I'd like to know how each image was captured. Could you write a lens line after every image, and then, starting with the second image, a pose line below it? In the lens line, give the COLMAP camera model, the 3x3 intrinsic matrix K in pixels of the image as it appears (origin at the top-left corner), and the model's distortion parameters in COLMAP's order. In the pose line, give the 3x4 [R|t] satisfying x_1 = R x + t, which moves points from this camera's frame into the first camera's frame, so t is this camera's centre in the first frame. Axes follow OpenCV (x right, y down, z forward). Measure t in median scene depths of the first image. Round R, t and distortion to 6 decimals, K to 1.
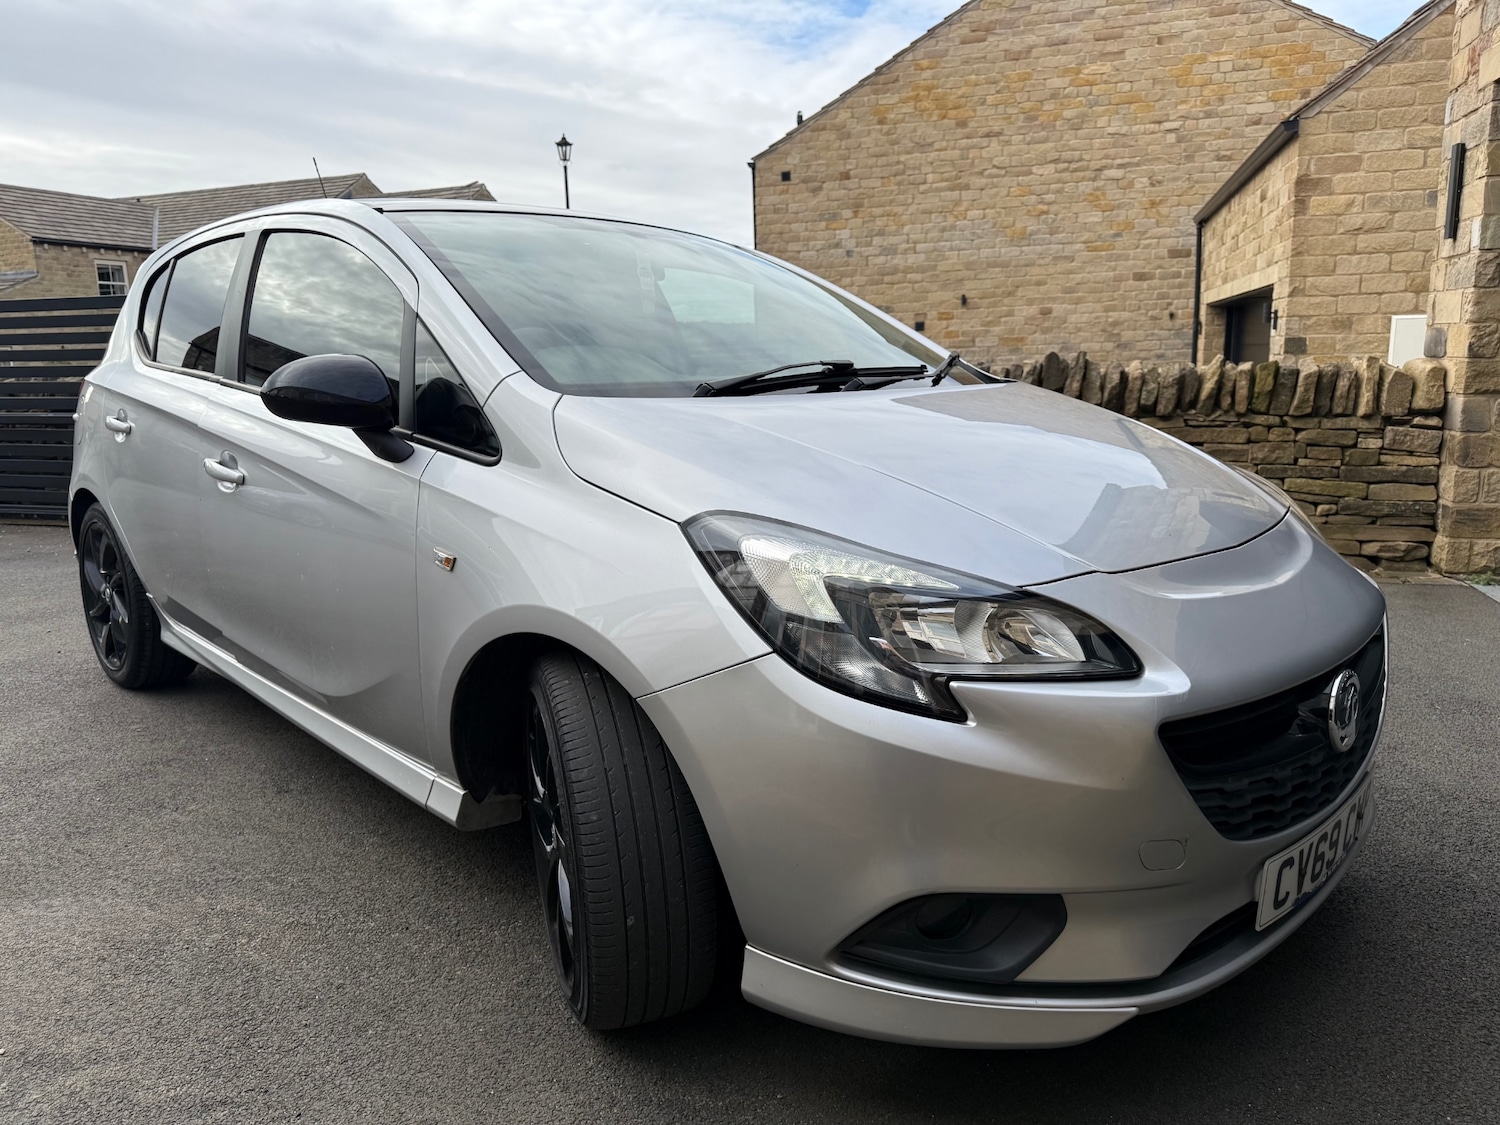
lens RADIAL K [[1076.0, 0, 749.9], [0, 1076.0, 564.5], [0, 0, 1]] dist [0.002557, -0.001260]
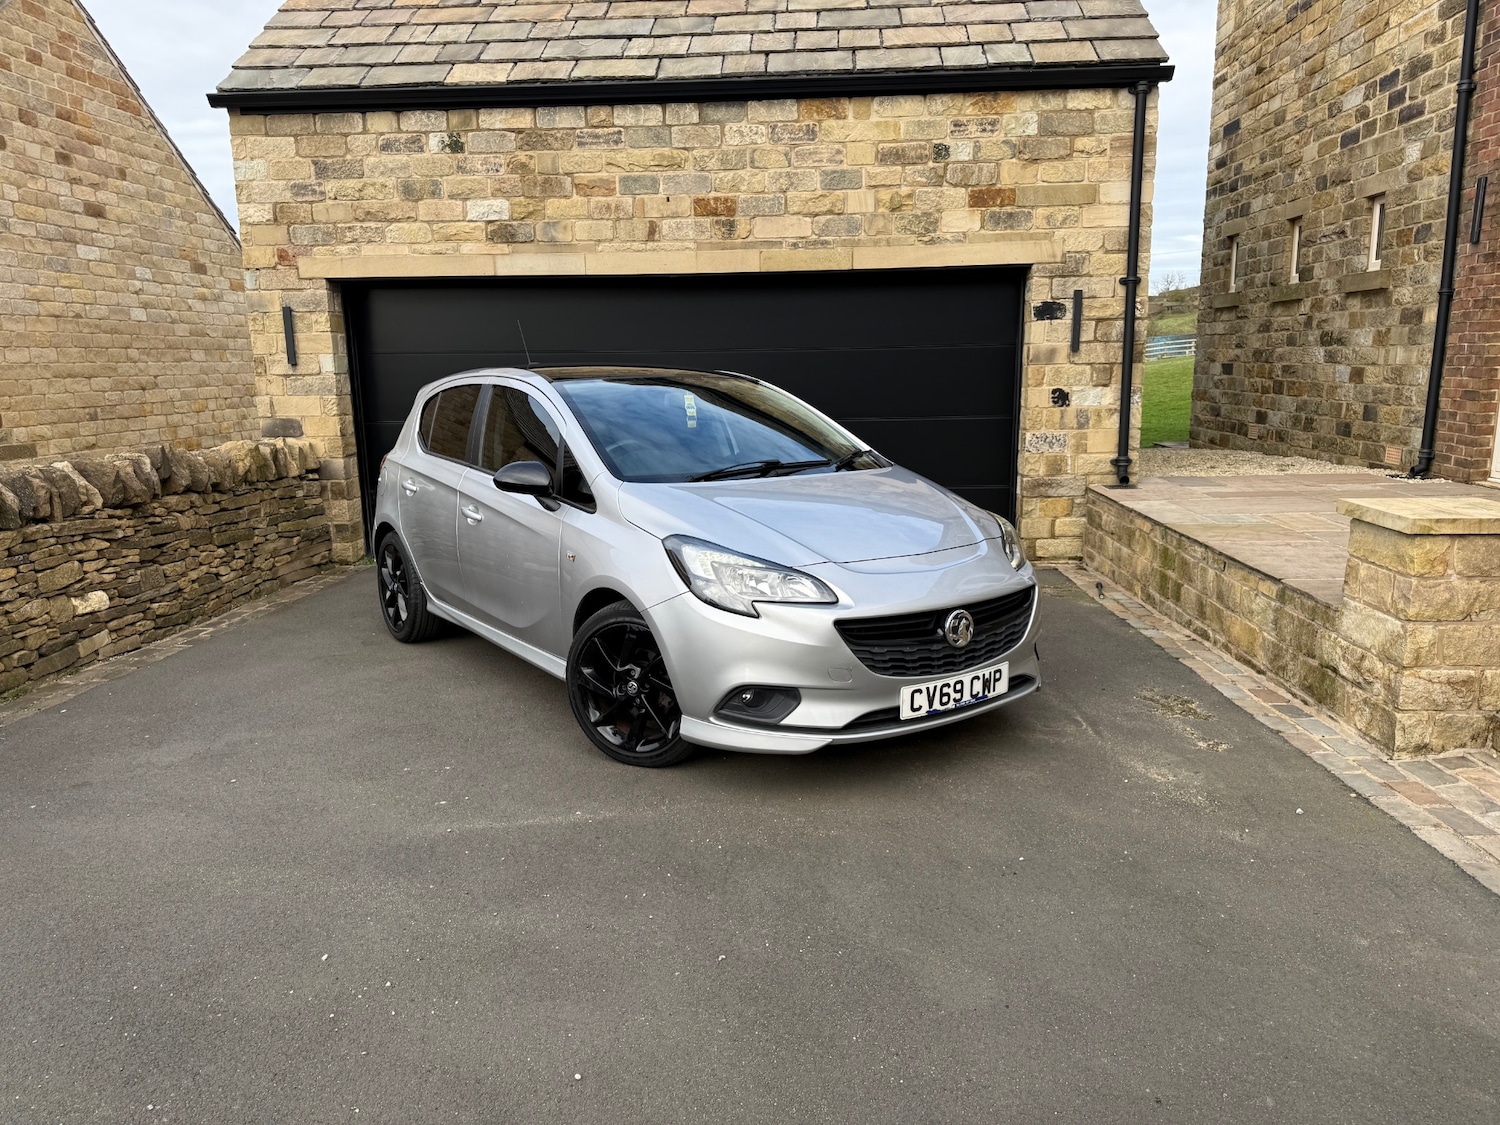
lens RADIAL K [[1059.1, 0, 747.9], [0, 1059.1, 568.0], [0, 0, 1]] dist [0.015647, -0.014569]
pose [[0.986365, 0.013637, -0.164006, 0.506471], [-0.018073, 0.999509, -0.025584, 0.079817], [0.163577, 0.028199, 0.986128, -1.270559]]
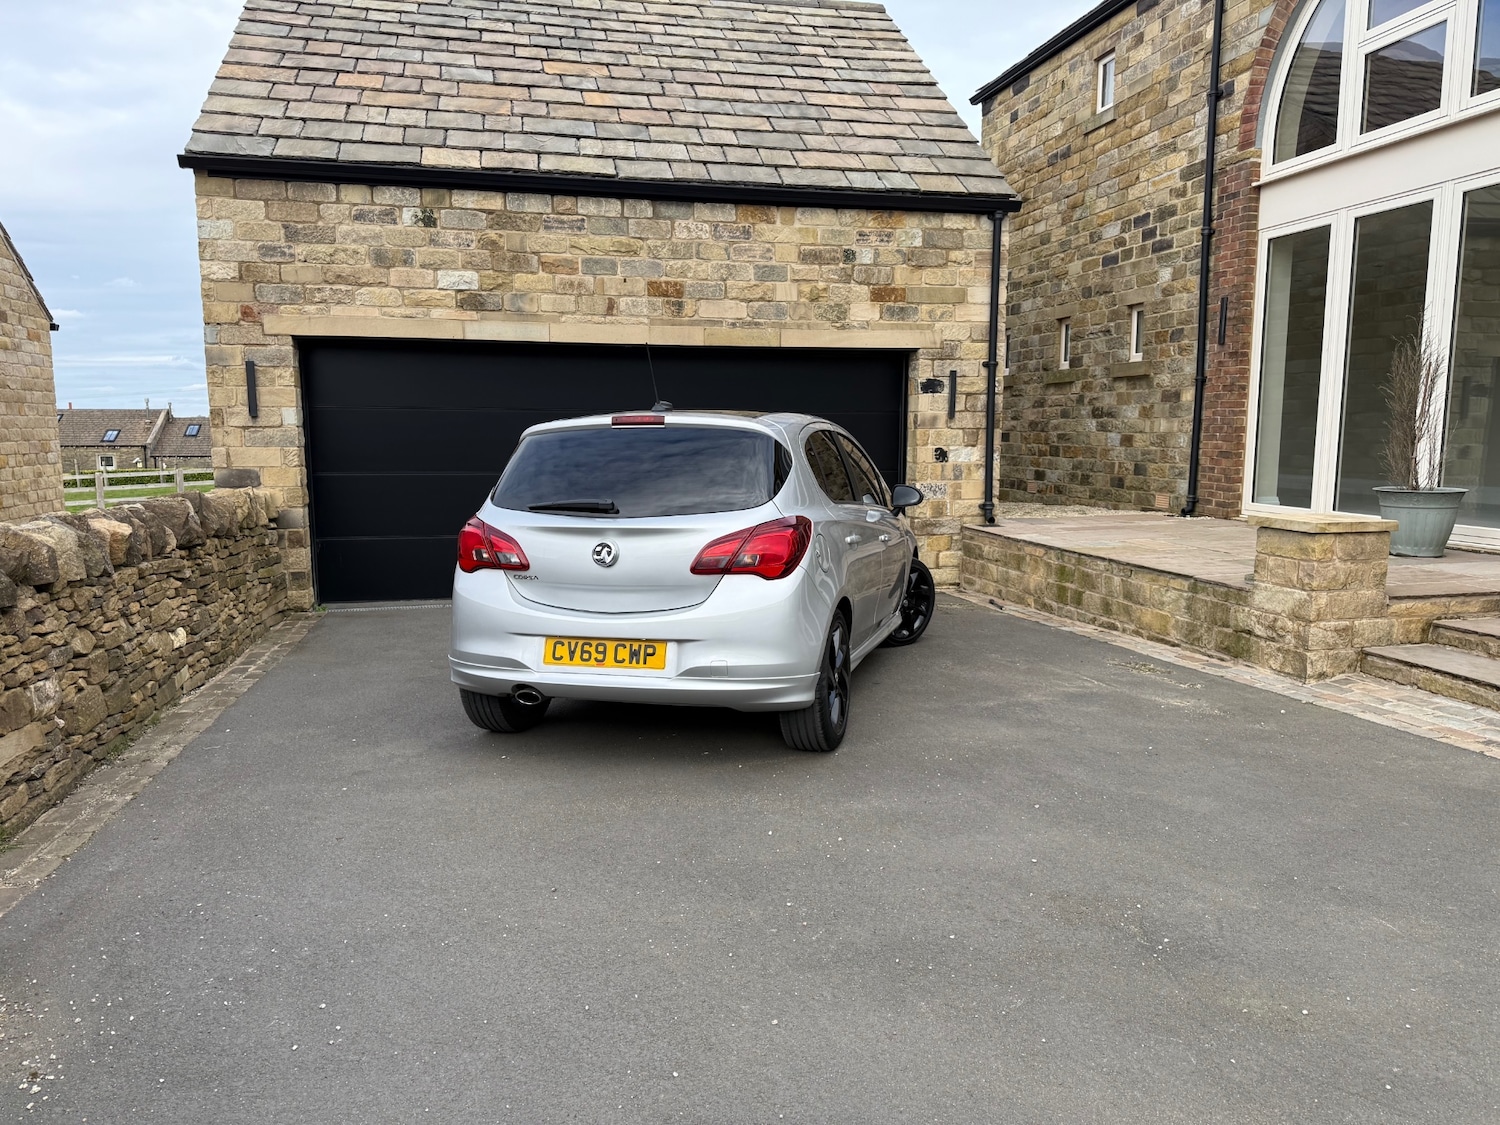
lens RADIAL K [[1048.9, 0, 748.6], [0, 1048.9, 569.4], [0, 0, 1]] dist [0.082188, -0.133379]
pose [[0.992419, -0.019760, 0.121300, -0.736420], [0.030359, 0.995818, -0.086165, 0.286054], [-0.119090, 0.089194, 0.988869, -2.021579]]
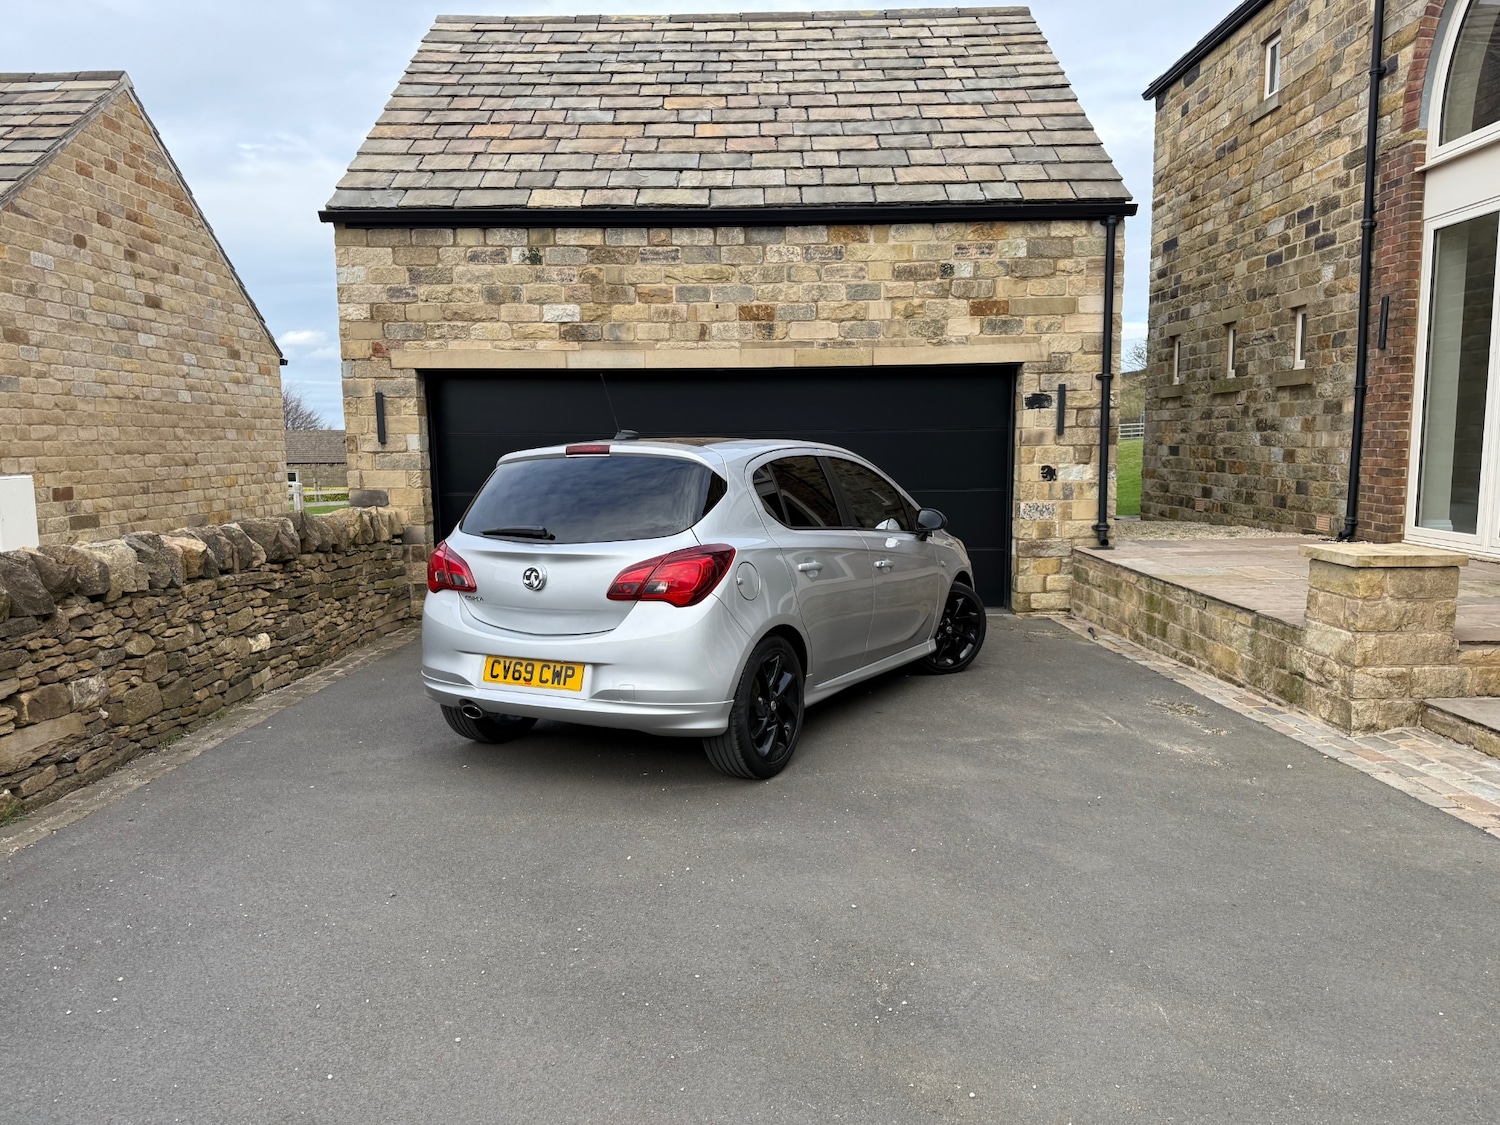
lens RADIAL K [[1056.0, 0, 748.3], [0, 1056.0, 569.1], [0, 0, 1]] dist [0.031628, -0.035394]
pose [[0.994452, -0.001050, -0.105188, 0.088751], [-0.009562, 0.994909, -0.100327, 0.257650], [0.104758, 0.100777, 0.989379, -2.063691]]
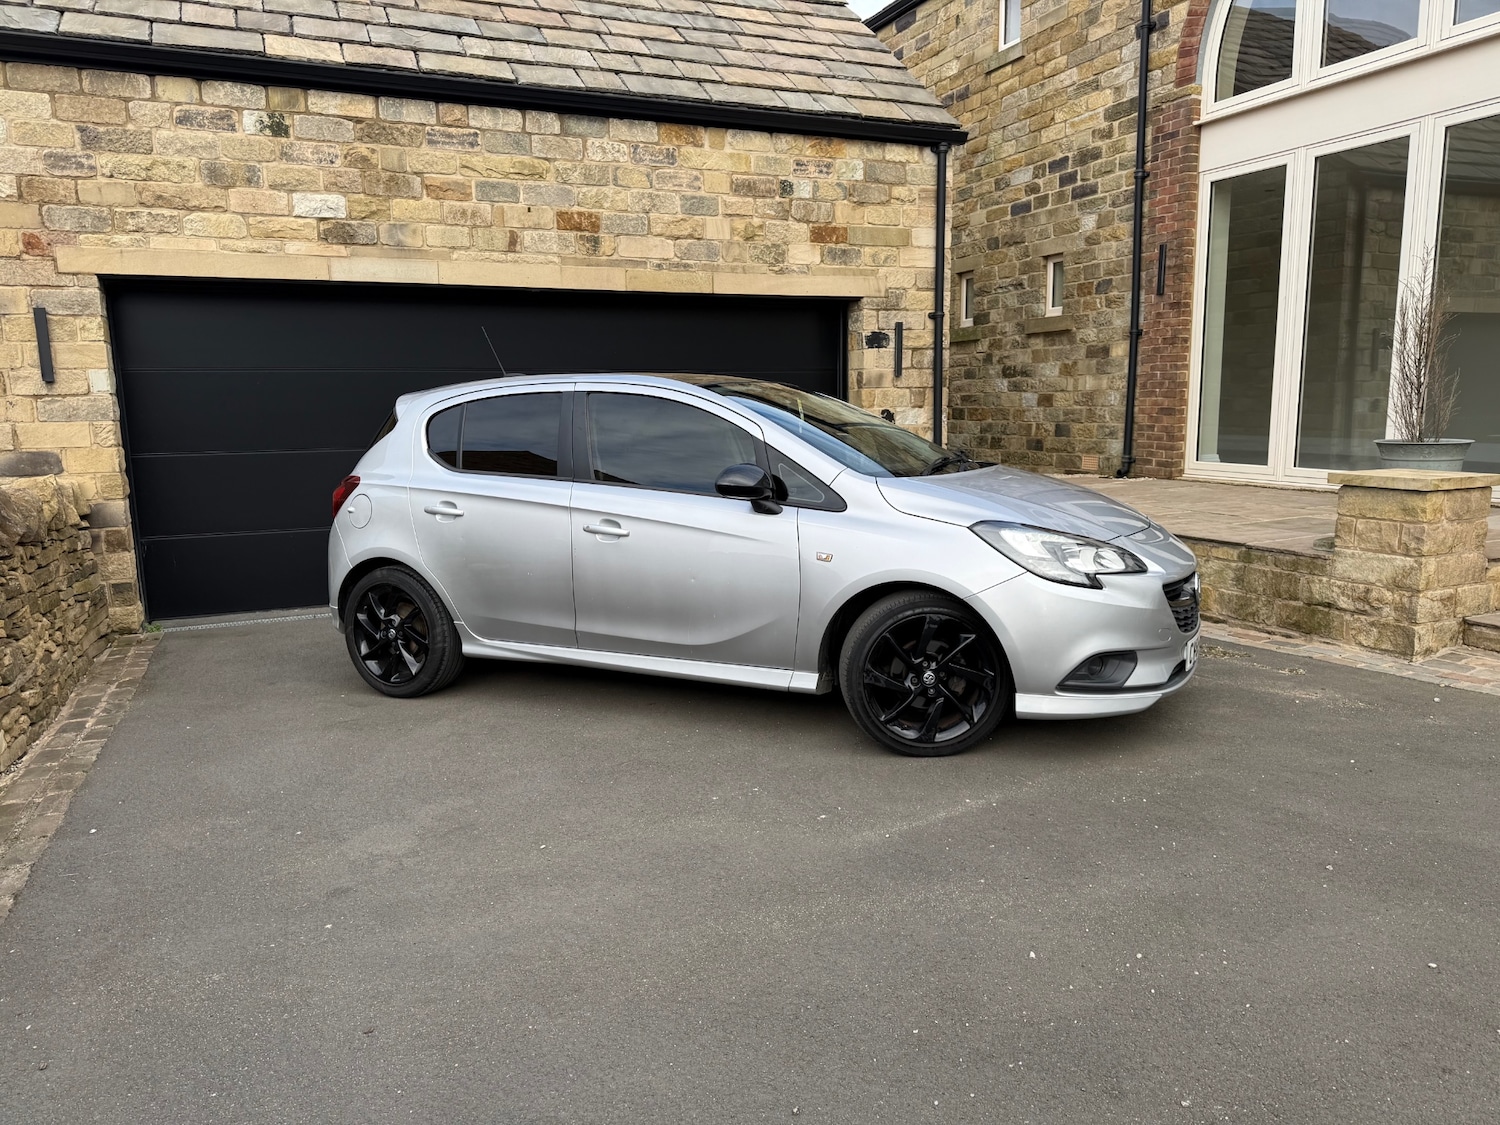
lens RADIAL K [[1056.2, 0, 749.3], [0, 1056.2, 572.0], [0, 0, 1]] dist [0.026712, -0.029172]
pose [[0.951099, -0.068154, 0.301274, -1.264752], [0.086306, 0.995143, -0.047341, 0.132687], [-0.296584, 0.071028, 0.952362, -1.130999]]
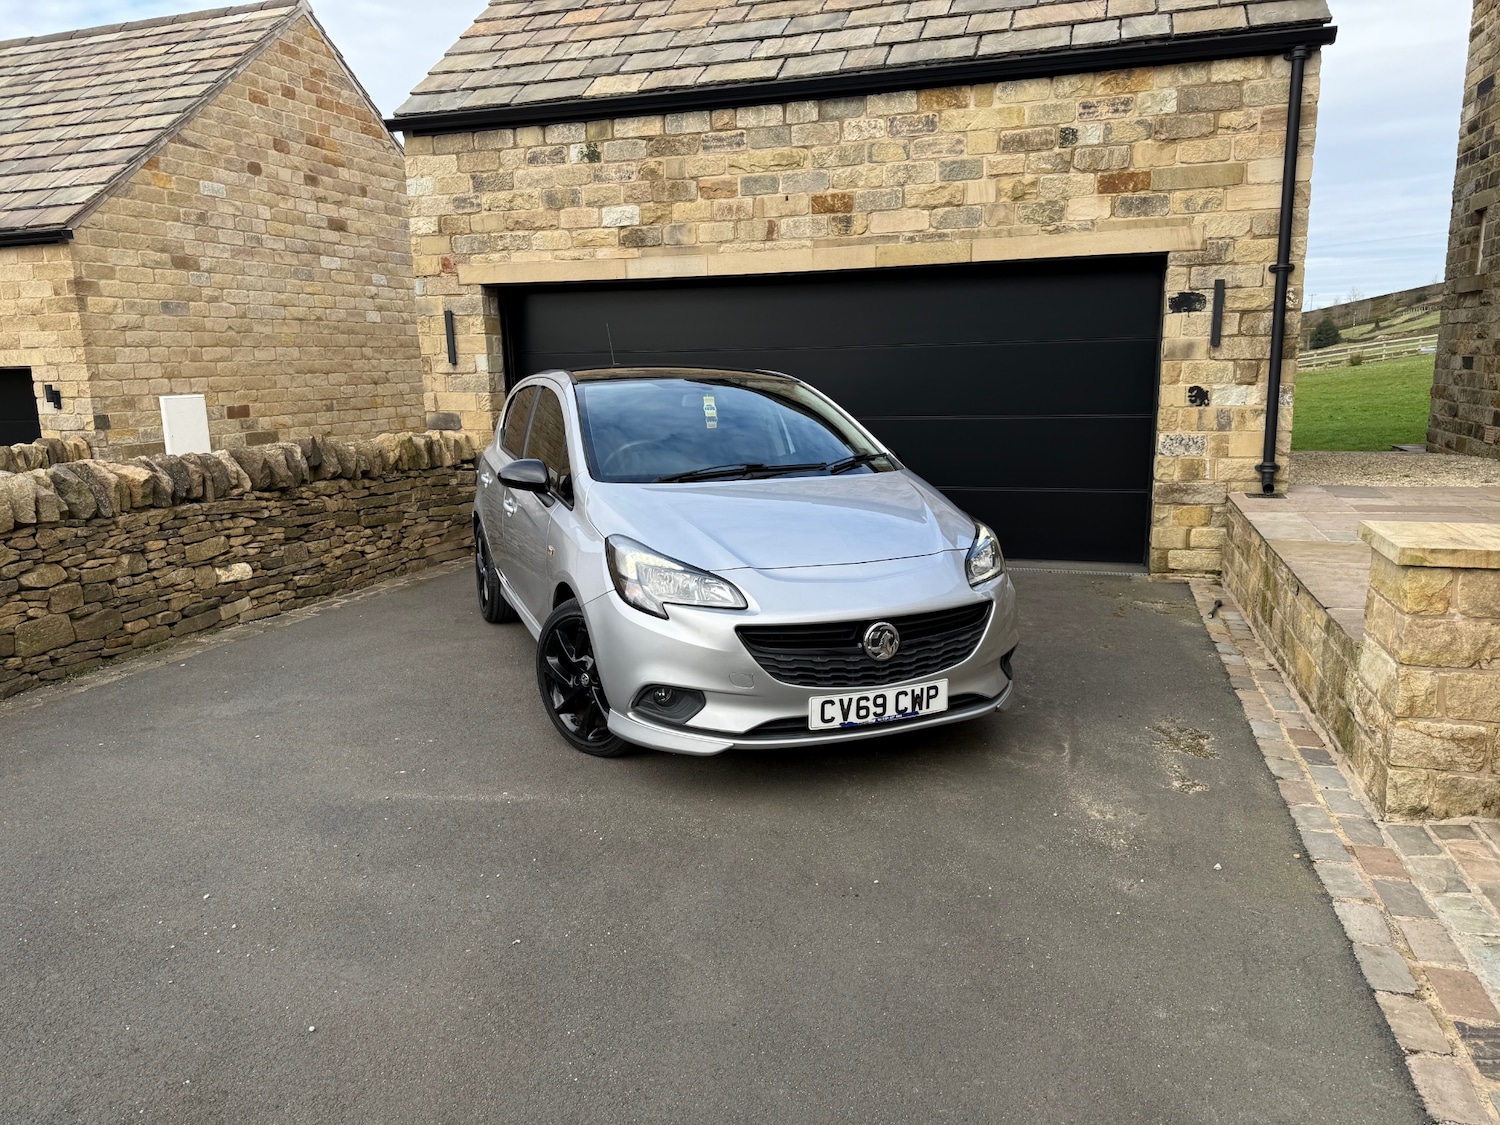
lens RADIAL K [[1057.5, 0, 746.5], [0, 1057.5, 566.2], [0, 0, 1]] dist [0.028933, -0.033121]
pose [[0.916247, 0.056966, -0.396544, 1.195417], [-0.065732, 0.997801, -0.008538, 0.023566], [0.395186, 0.033889, 0.917976, -1.098785]]
